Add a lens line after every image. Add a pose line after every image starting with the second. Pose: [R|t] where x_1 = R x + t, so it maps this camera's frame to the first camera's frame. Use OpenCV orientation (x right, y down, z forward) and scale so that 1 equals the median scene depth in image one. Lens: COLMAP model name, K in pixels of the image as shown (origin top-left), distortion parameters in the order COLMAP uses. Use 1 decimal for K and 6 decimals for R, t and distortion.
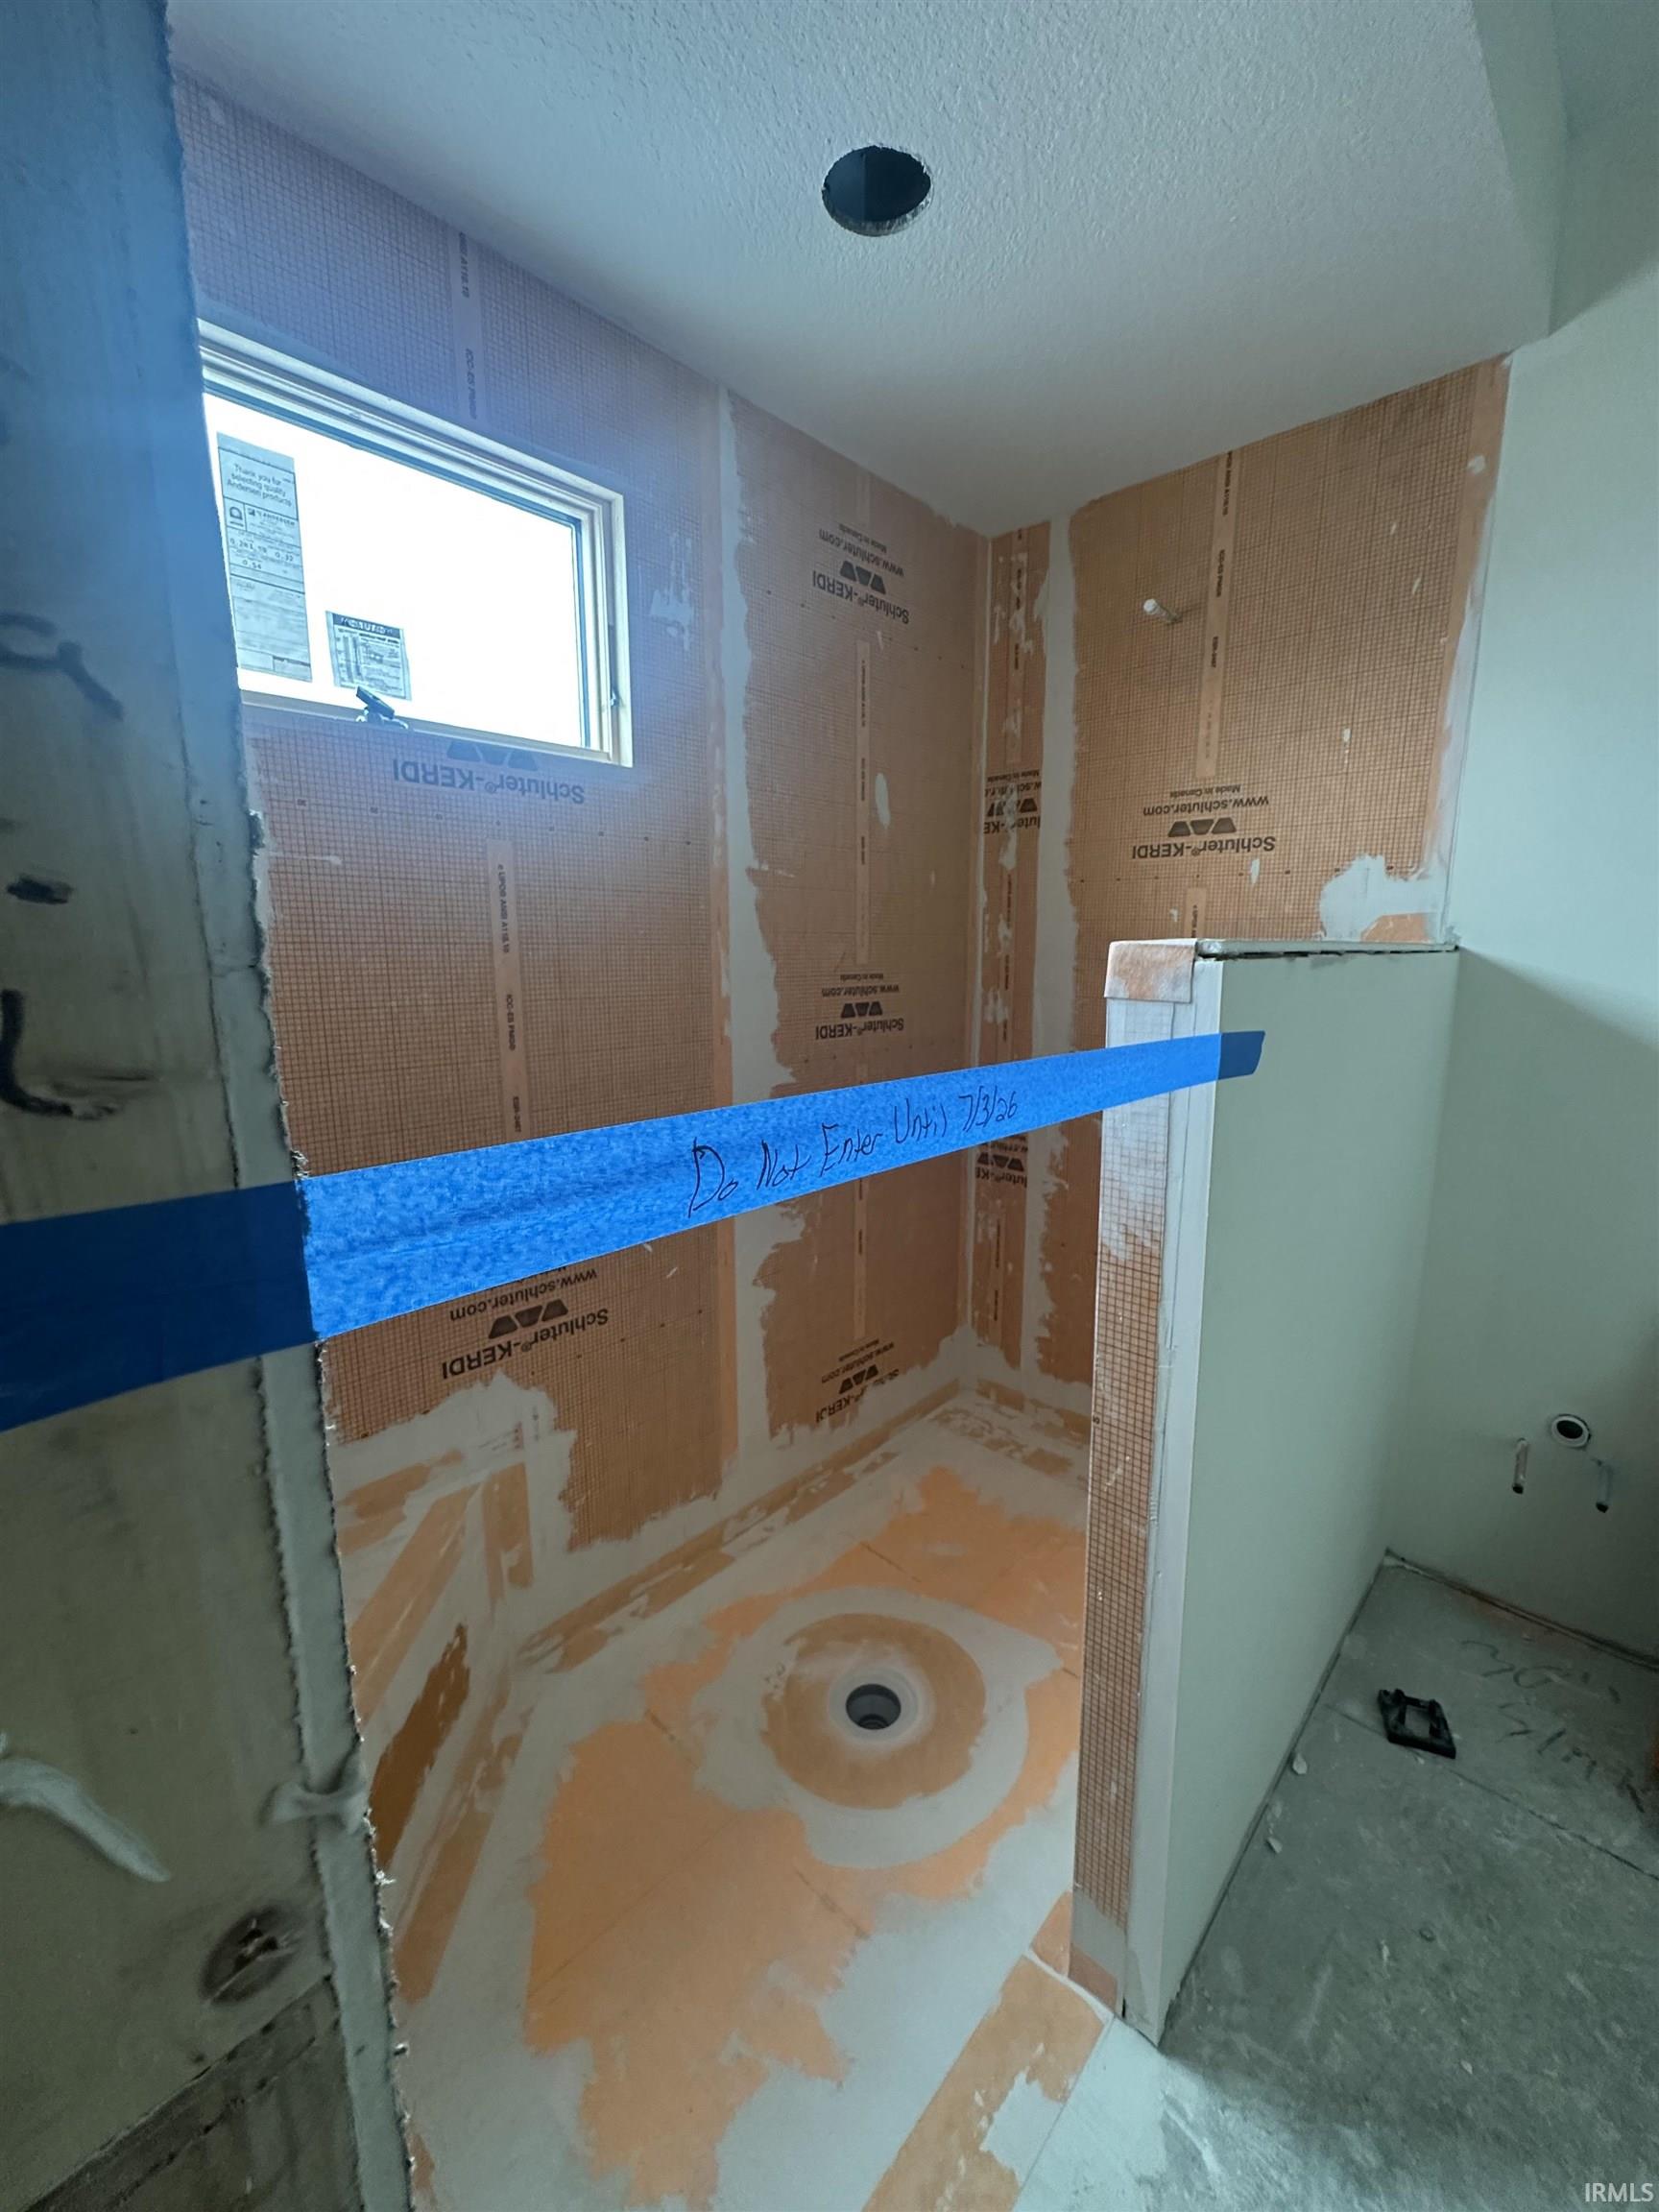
lens RADIAL K [[883.2, 0, 829.5], [0, 883.2, 1106.0], [0, 0, 1]] dist [-0.002526, 0.000339]
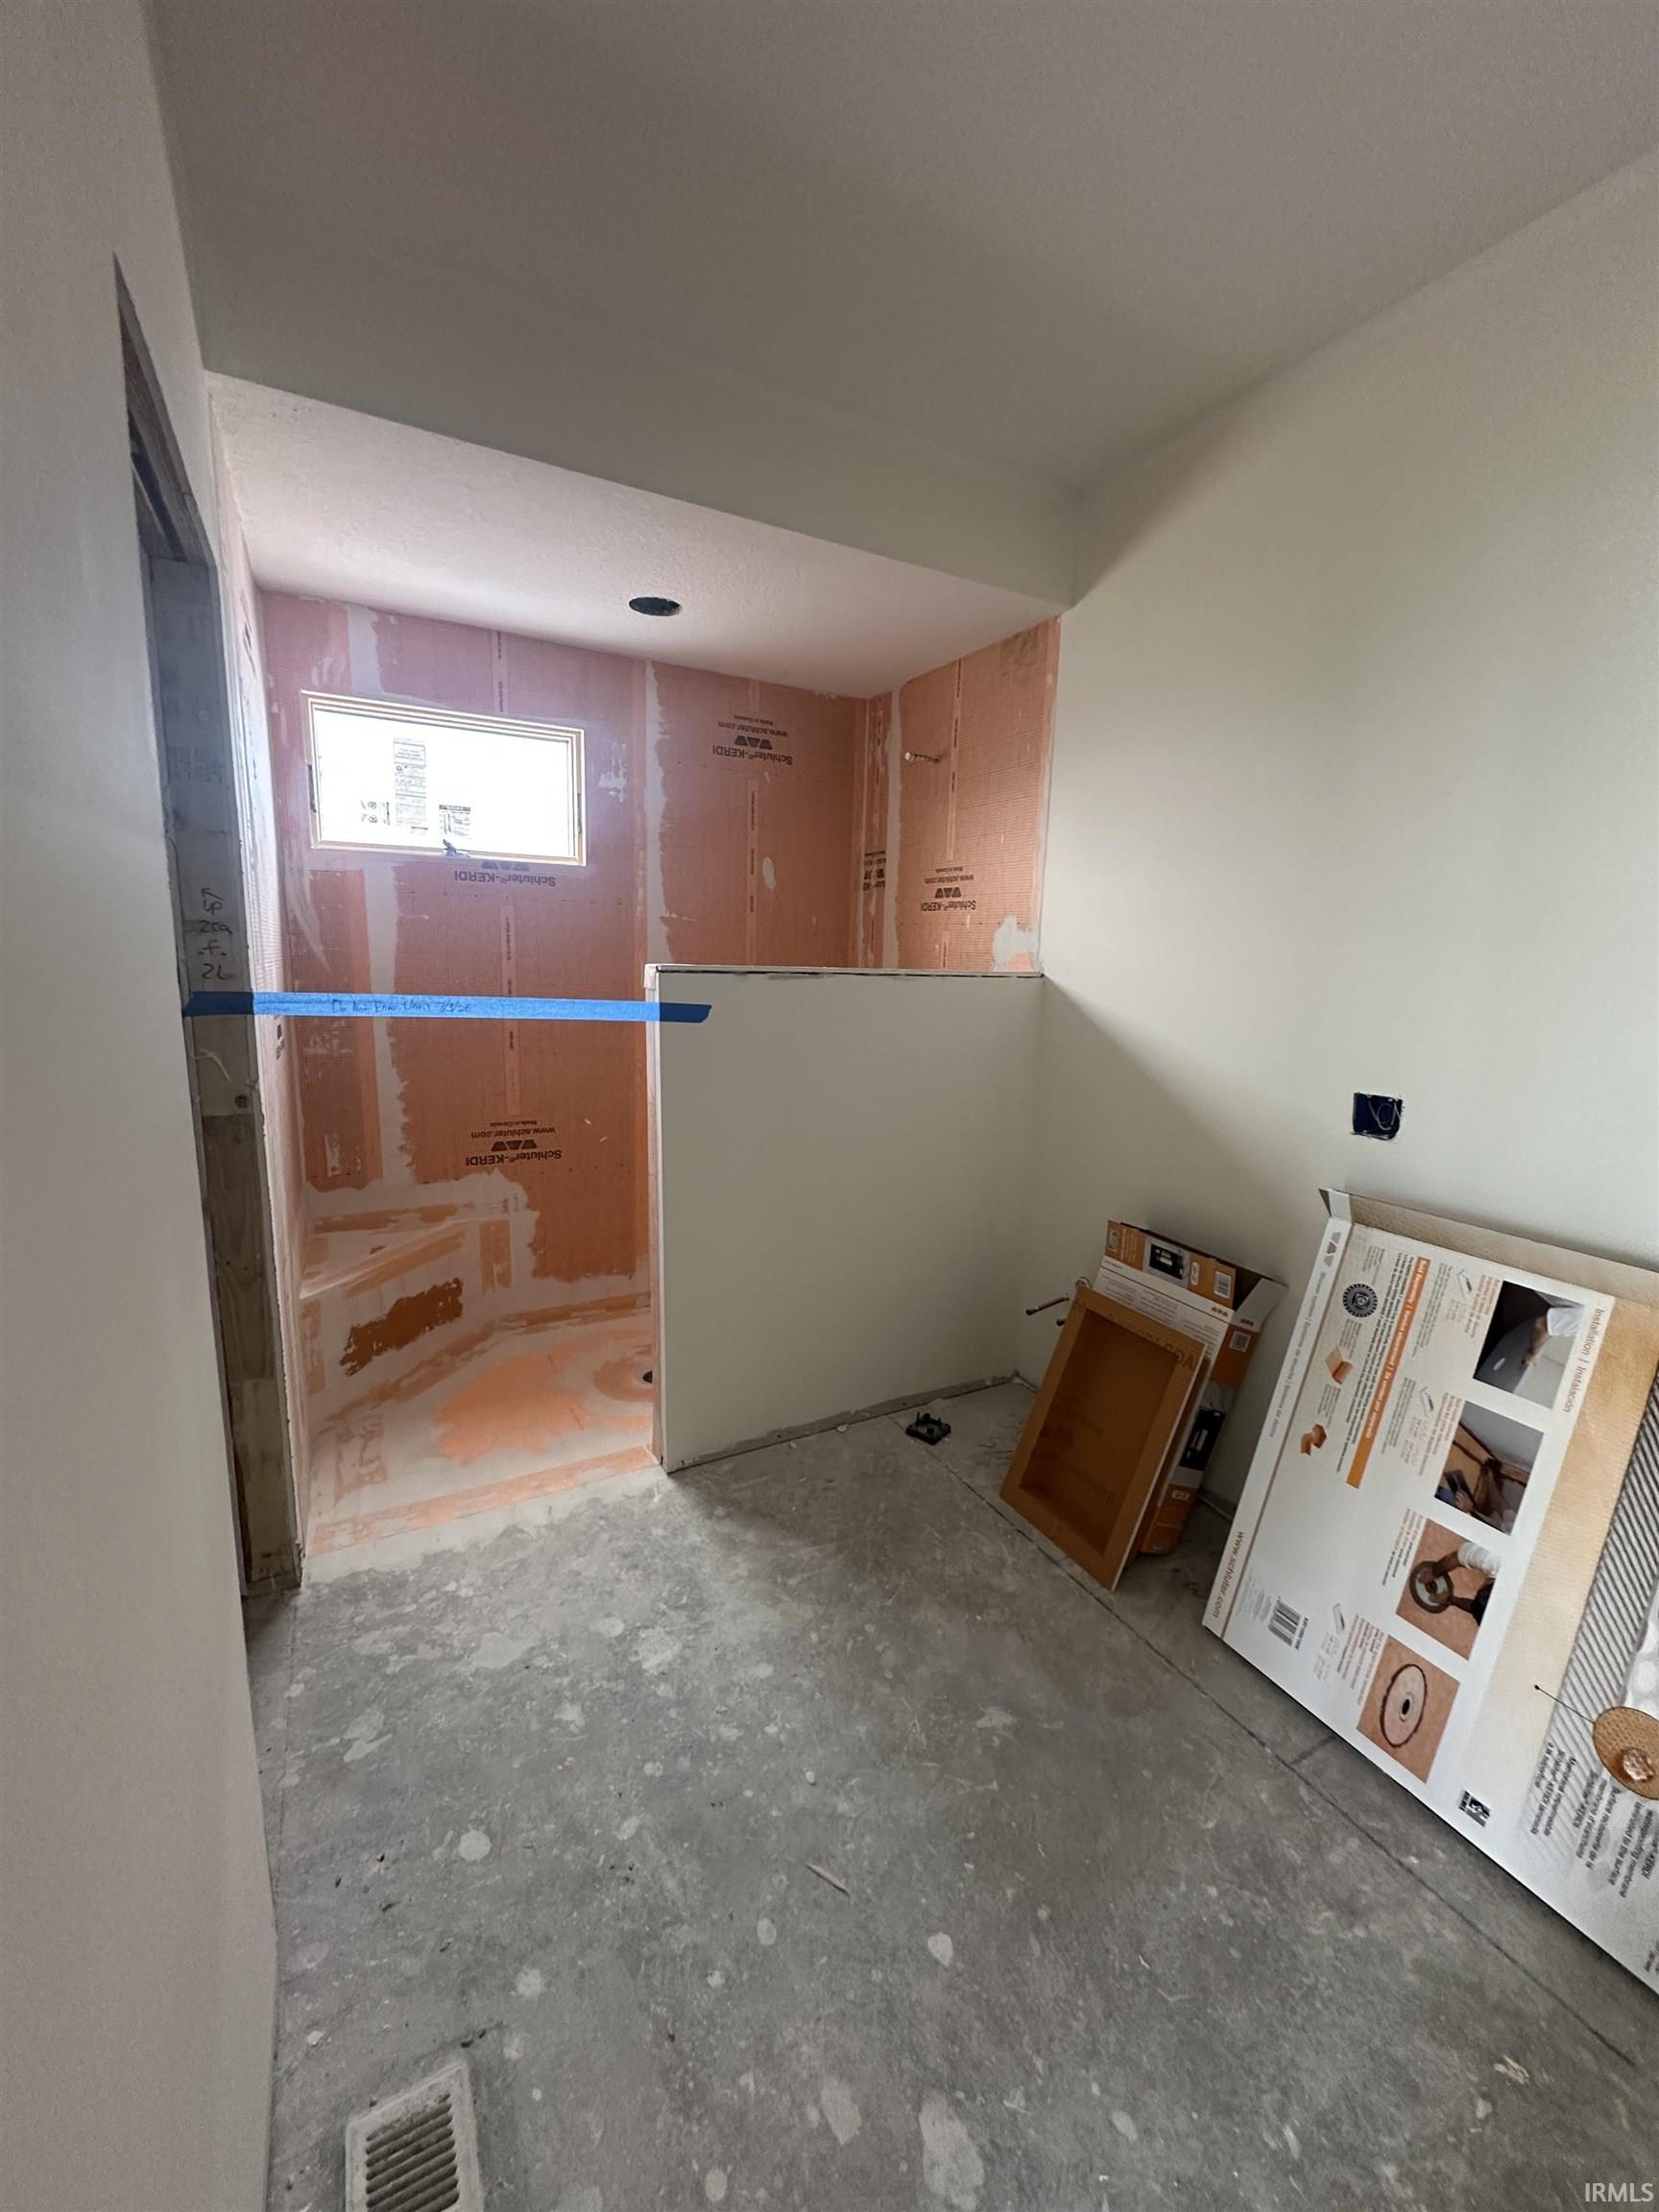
lens RADIAL K [[883.2, 0, 829.5], [0, 883.2, 1106.0], [0, 0, 1]] dist [-0.002526, 0.000339]
pose [[0.949217, 0.081639, -0.303845, 0.776926], [-0.084772, 0.996396, 0.002891, 0.074062], [0.302986, 0.023013, 0.952717, -0.562338]]
